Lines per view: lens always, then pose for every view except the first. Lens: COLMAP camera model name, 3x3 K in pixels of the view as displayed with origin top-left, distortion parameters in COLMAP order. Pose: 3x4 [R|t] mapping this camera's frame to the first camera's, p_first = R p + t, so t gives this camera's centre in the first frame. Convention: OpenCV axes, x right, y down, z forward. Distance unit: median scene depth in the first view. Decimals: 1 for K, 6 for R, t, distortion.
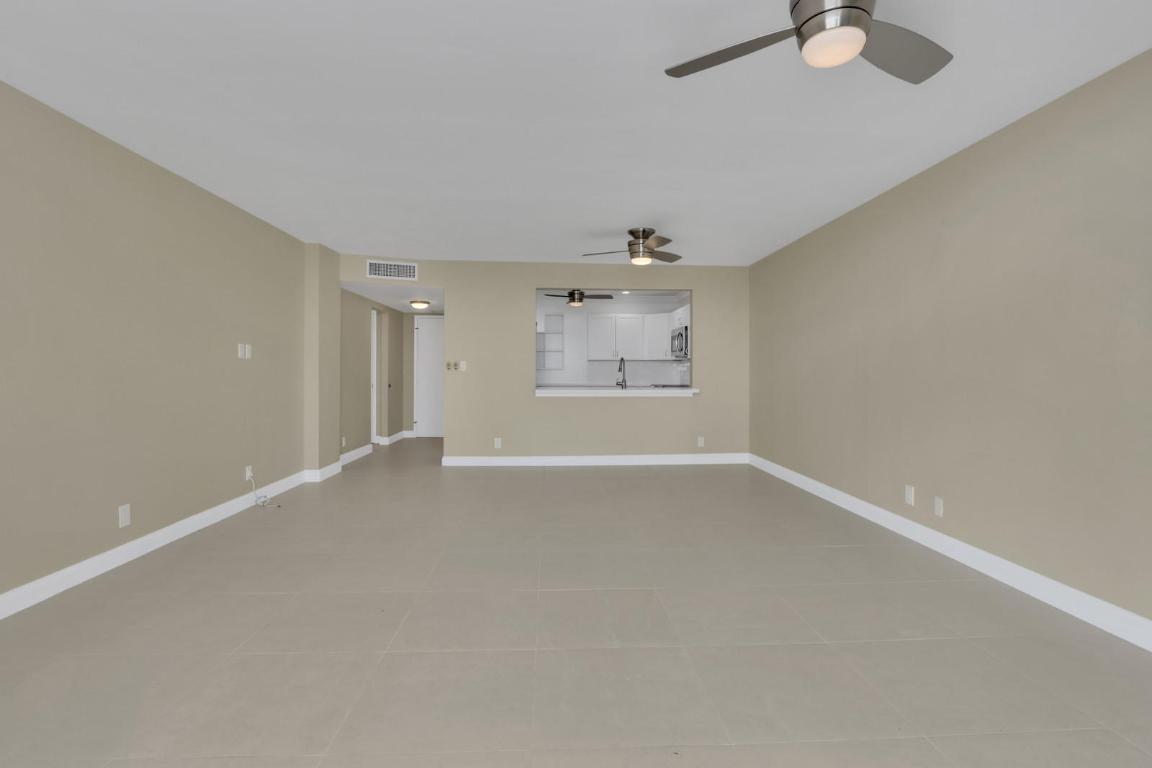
lens RADIAL K [[547.7, 0, 572.6], [0, 547.7, 364.8], [0, 0, 1]] dist [-0.015361, 0.001062]
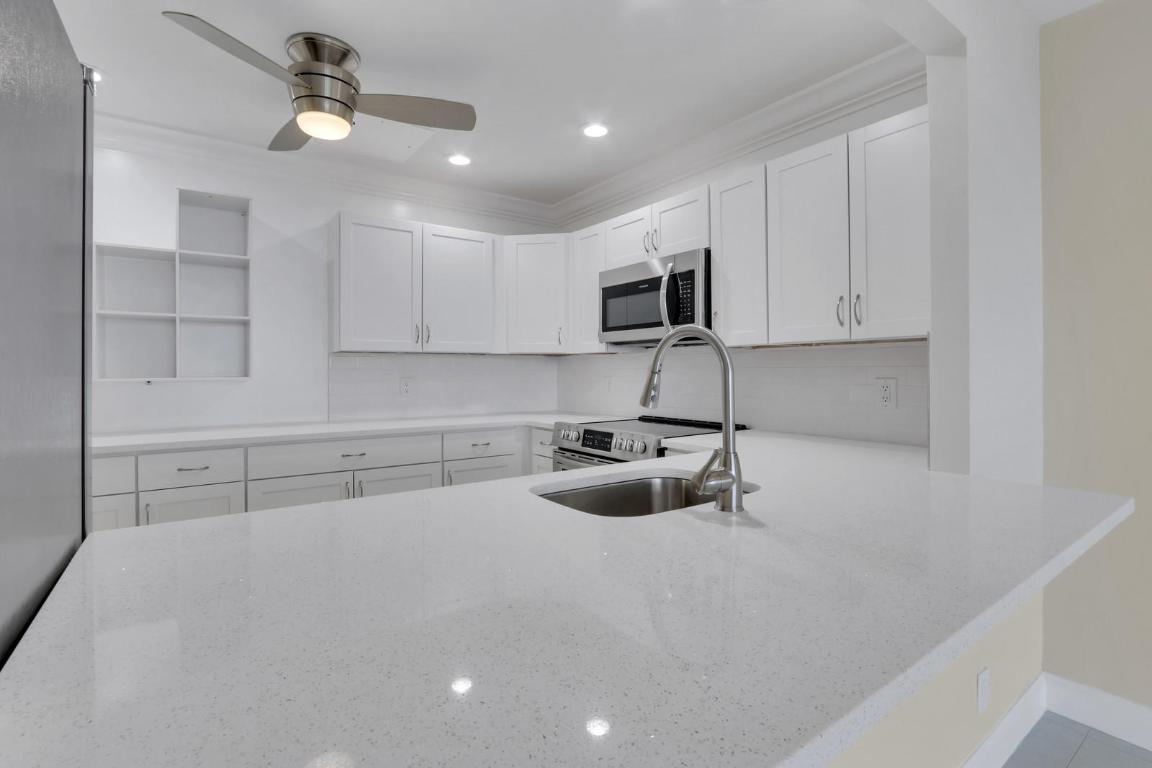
lens RADIAL K [[547.7, 0, 572.6], [0, 547.7, 364.8], [0, 0, 1]] dist [-0.015361, 0.001062]
pose [[0.843664, 0.004641, 0.536851, -0.040182], [-0.003880, 0.999989, -0.002548, -0.000263], [-0.536857, 0.000067, 0.843673, 0.922410]]
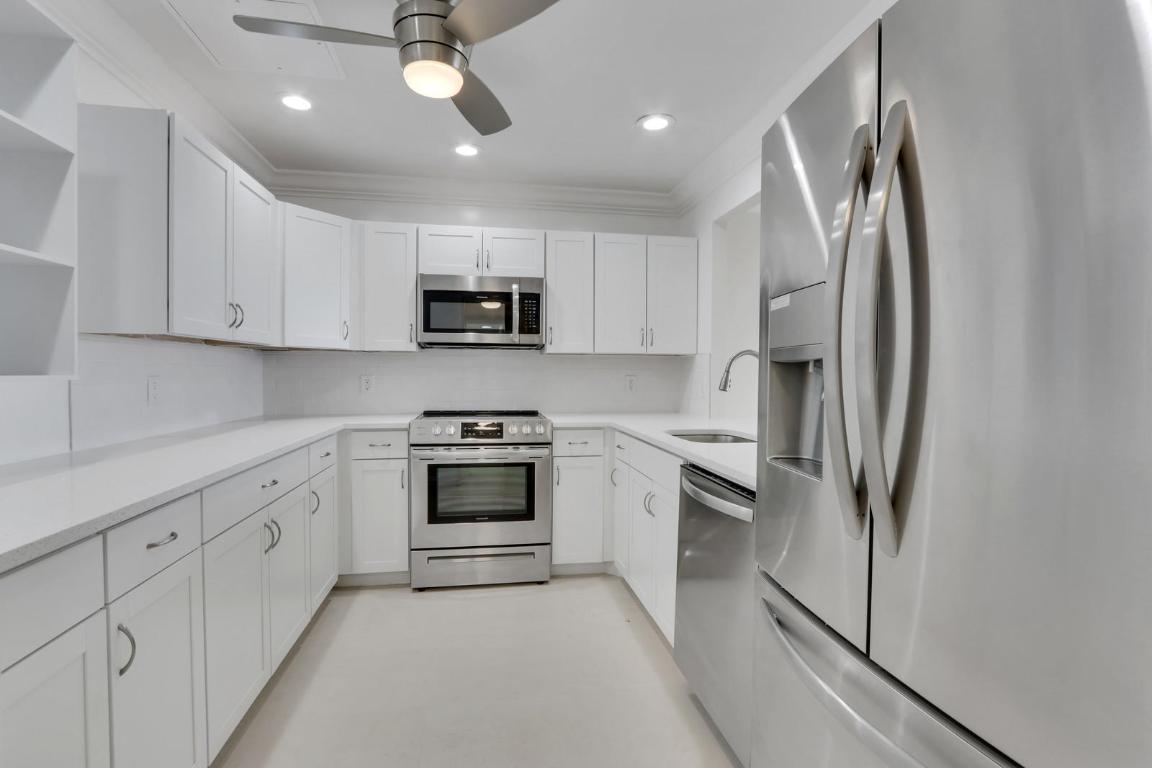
lens RADIAL K [[542.4, 0, 576.0], [0, 542.4, 384.0], [0, 0, 1]] dist [-0.017989, 0.000832]
pose [[-0.121747, -0.023788, 0.992276, -0.268260], [-0.017627, 0.999607, 0.021801, 0.003759], [-0.992405, -0.014837, -0.122118, 1.231222]]
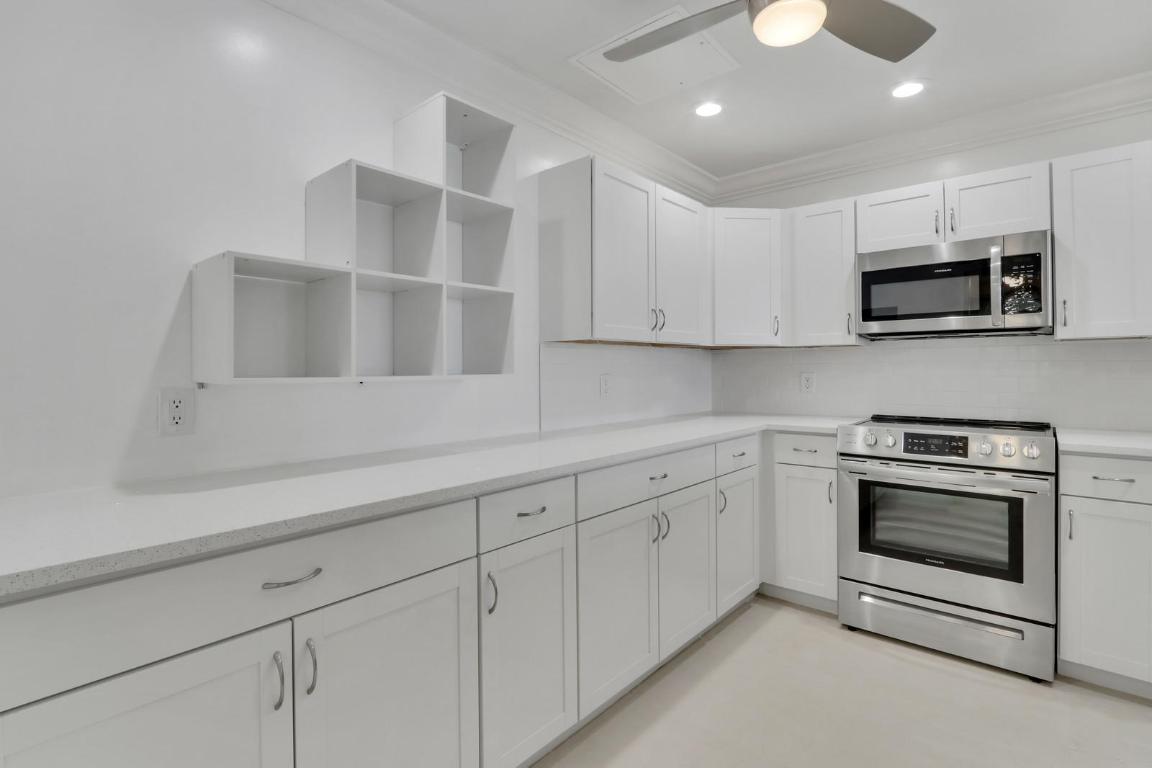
lens RADIAL K [[547.7, 0, 572.6], [0, 547.7, 364.8], [0, 0, 1]] dist [-0.015361, 0.001062]
pose [[0.693485, 0.000784, 0.720471, -0.219056], [-0.002525, 0.999996, 0.001343, 0.003071], [-0.720467, -0.002751, 0.693484, 1.179227]]
